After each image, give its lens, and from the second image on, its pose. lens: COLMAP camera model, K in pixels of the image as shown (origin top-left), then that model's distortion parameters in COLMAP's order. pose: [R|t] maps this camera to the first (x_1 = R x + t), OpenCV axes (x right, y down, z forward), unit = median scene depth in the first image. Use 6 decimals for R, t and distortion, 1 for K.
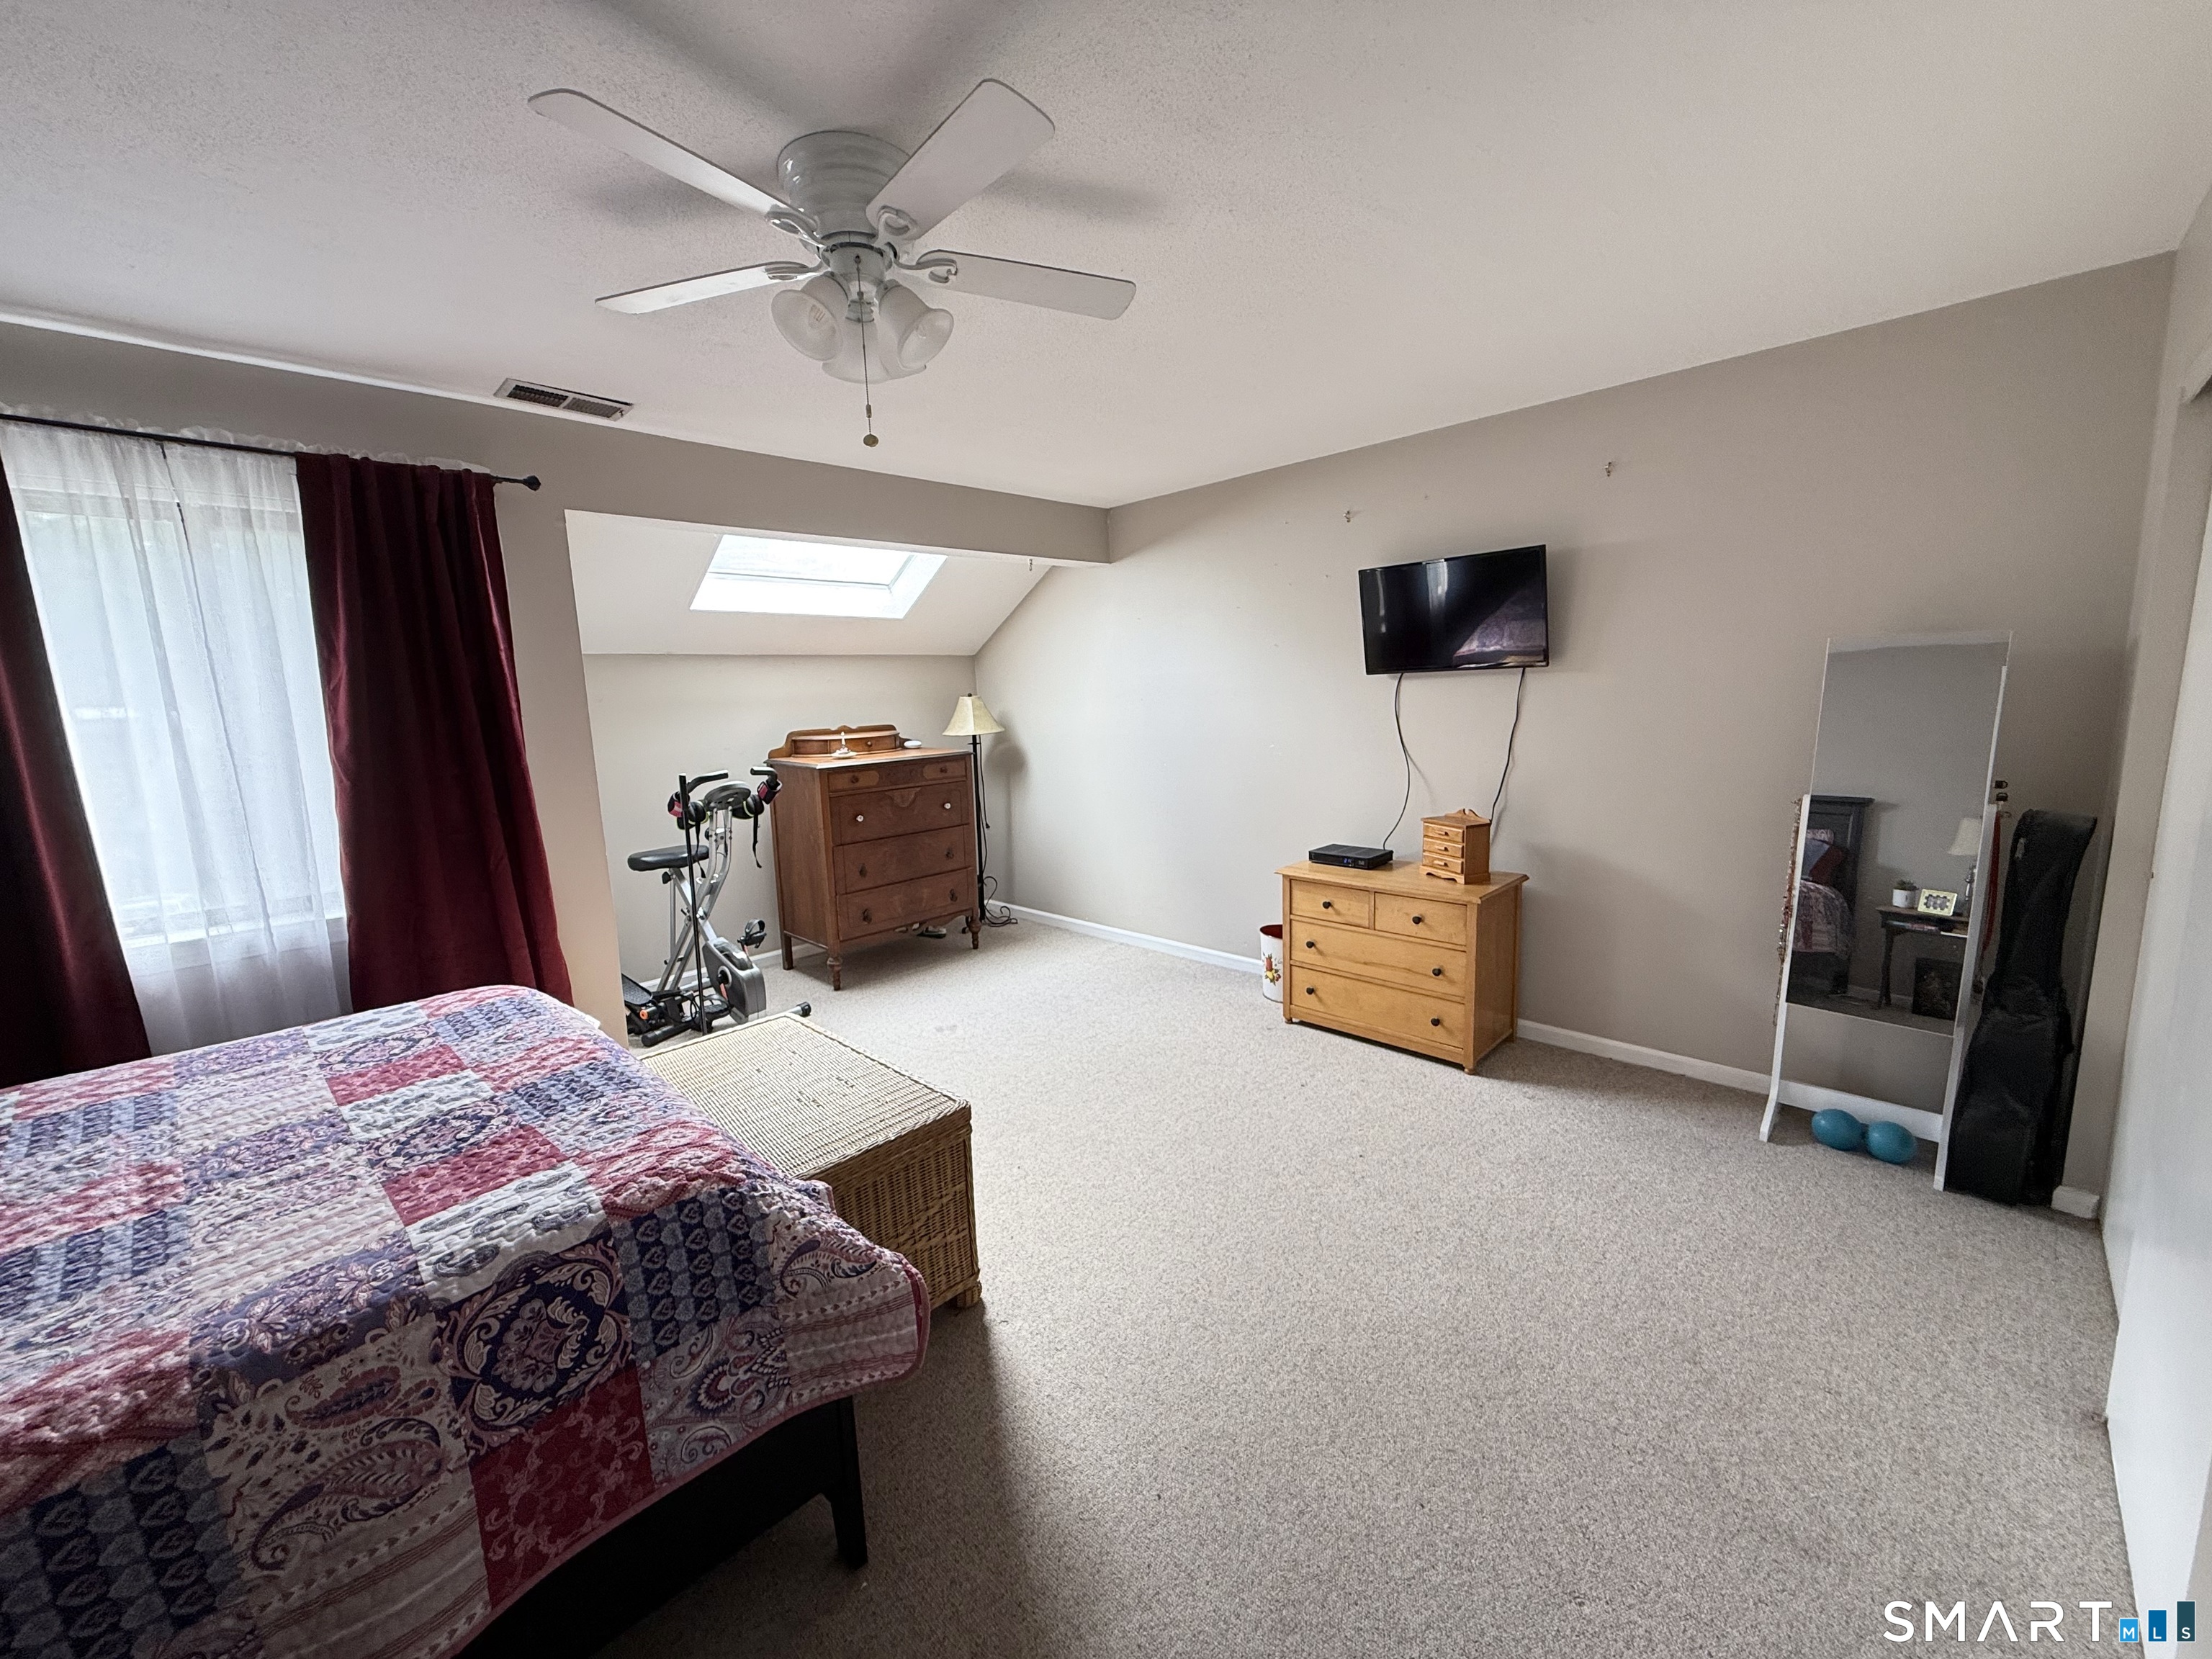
lens RADIAL K [[880.8, 0, 1102.9], [0, 880.8, 827.7], [0, 0, 1]] dist [0.002481, 0.000016]
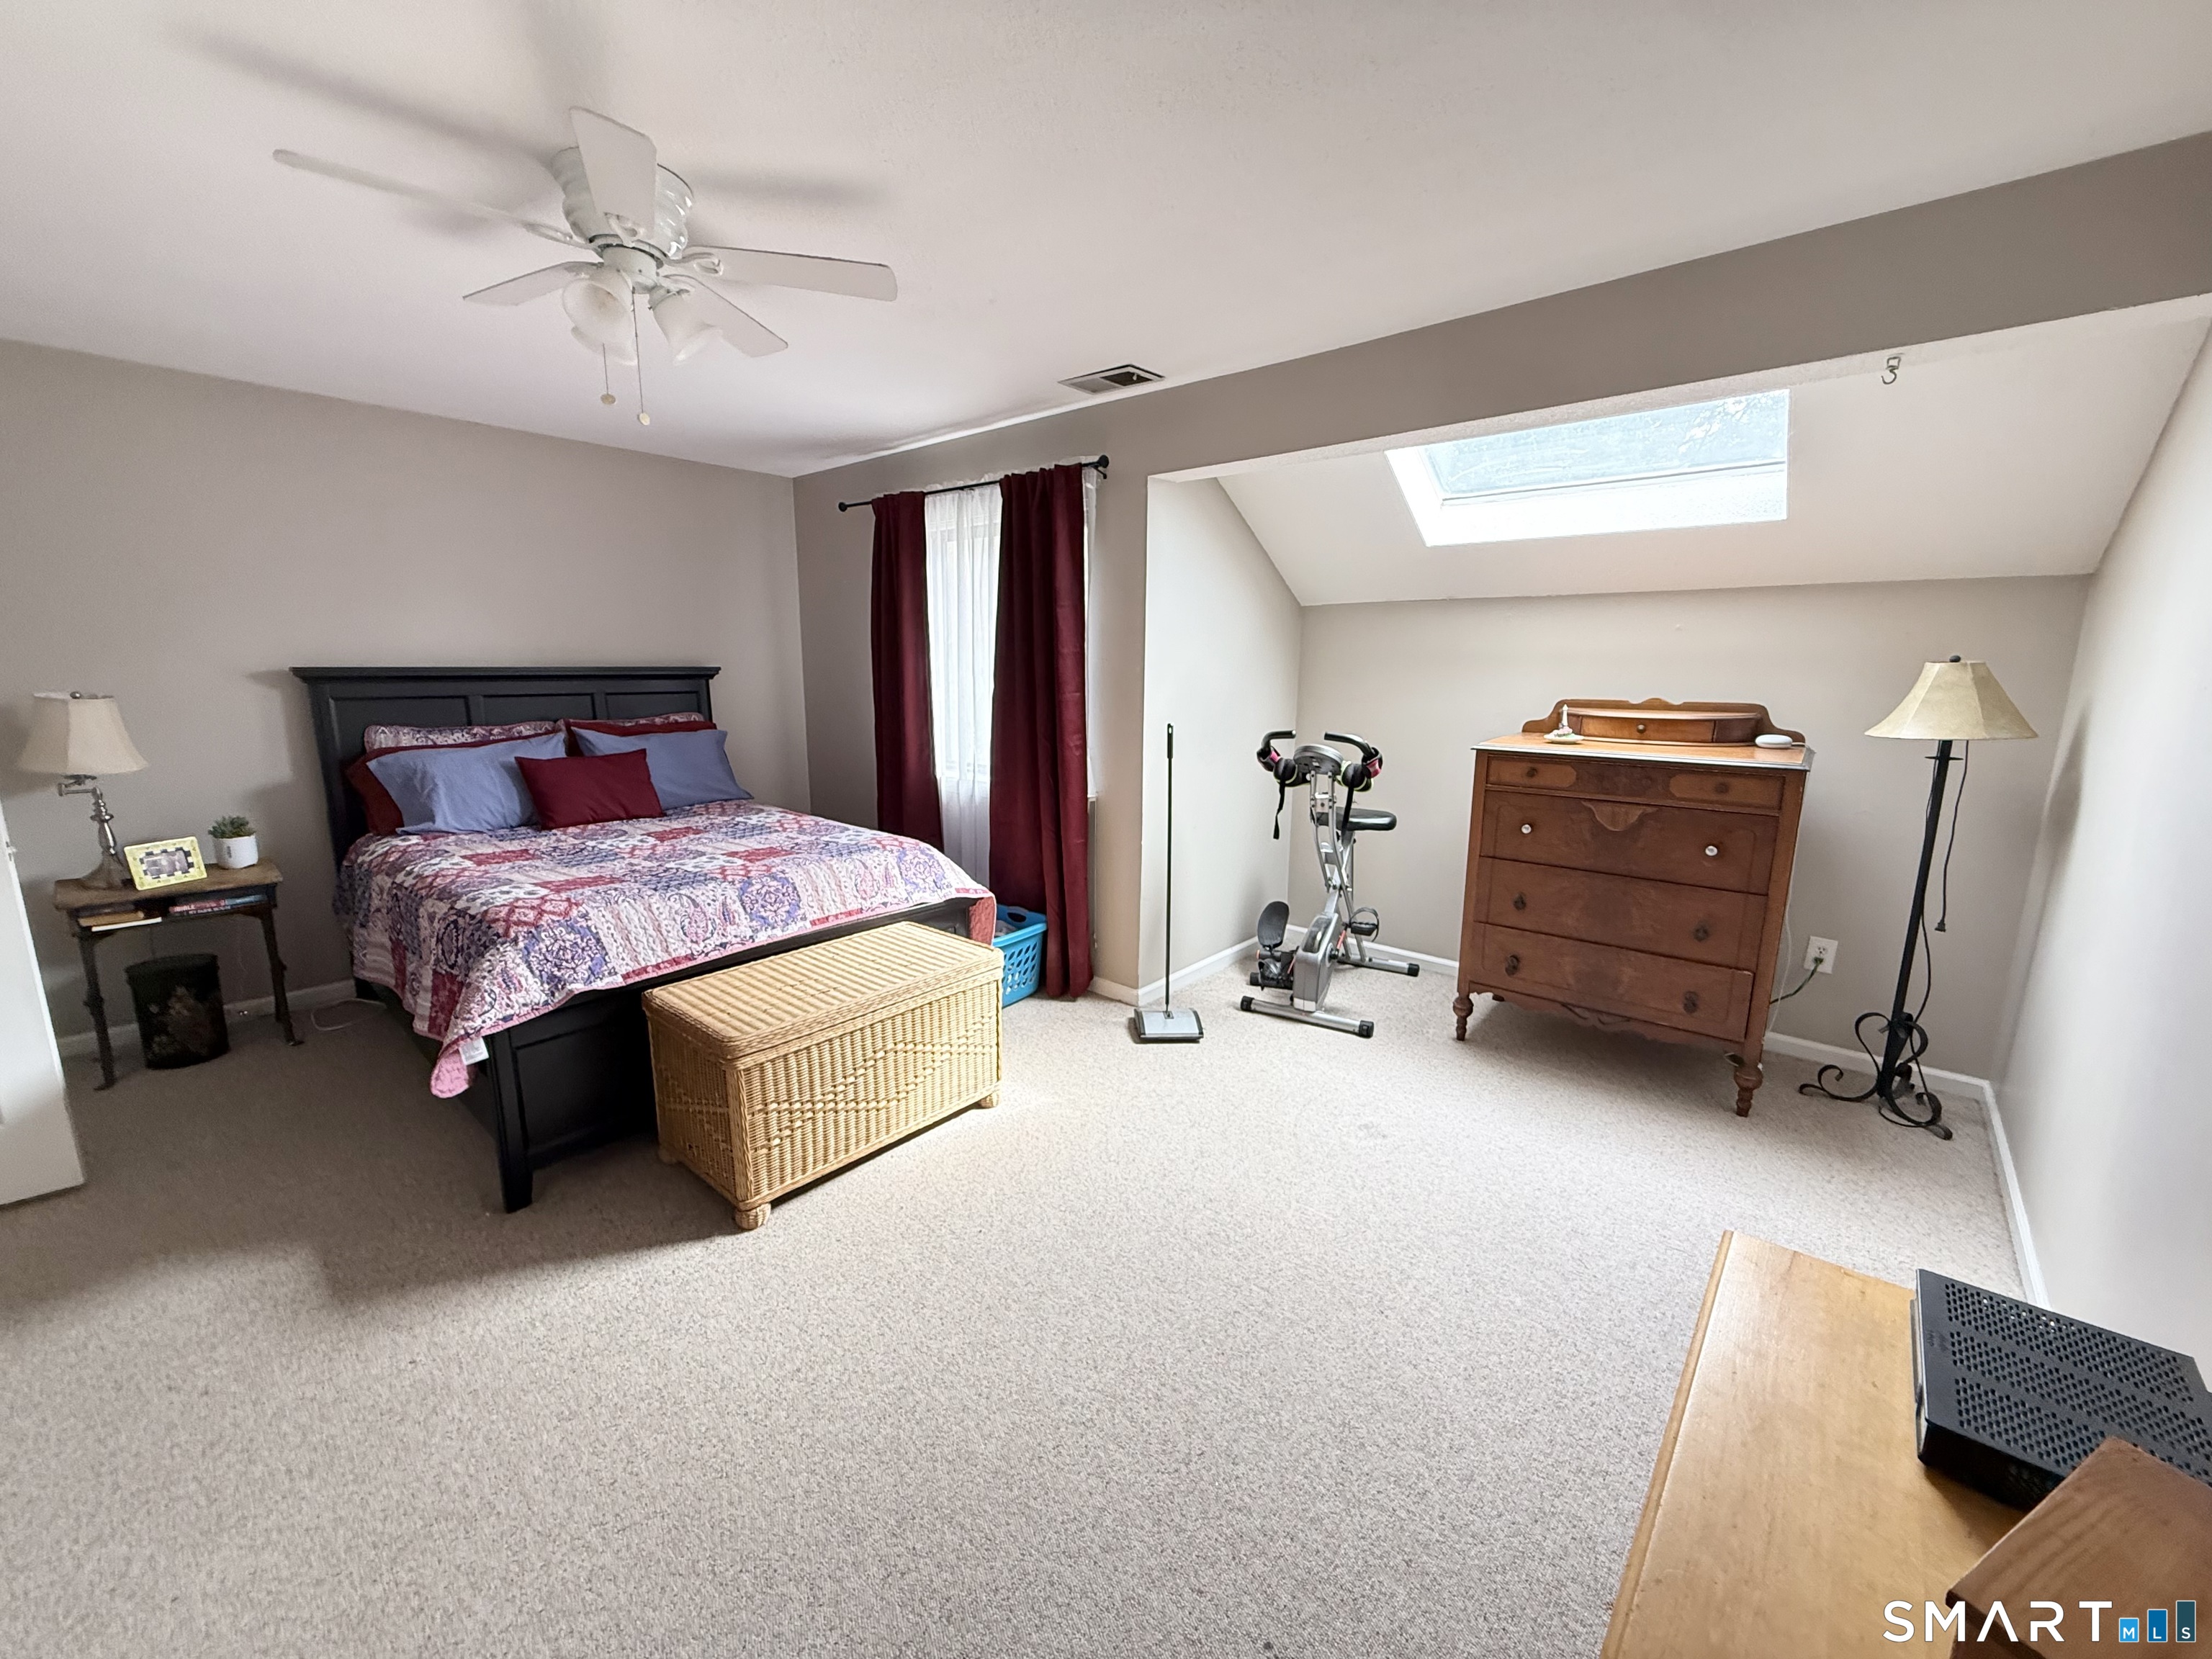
lens RADIAL K [[880.8, 0, 1103.5], [0, 880.8, 828.7], [0, 0, 1]] dist [0.002481, 0.000016]
pose [[0.062173, 0.227695, -0.971746, 0.372947], [-0.162711, 0.962916, 0.215216, -0.103305], [0.984713, 0.144733, 0.096916, 0.579598]]
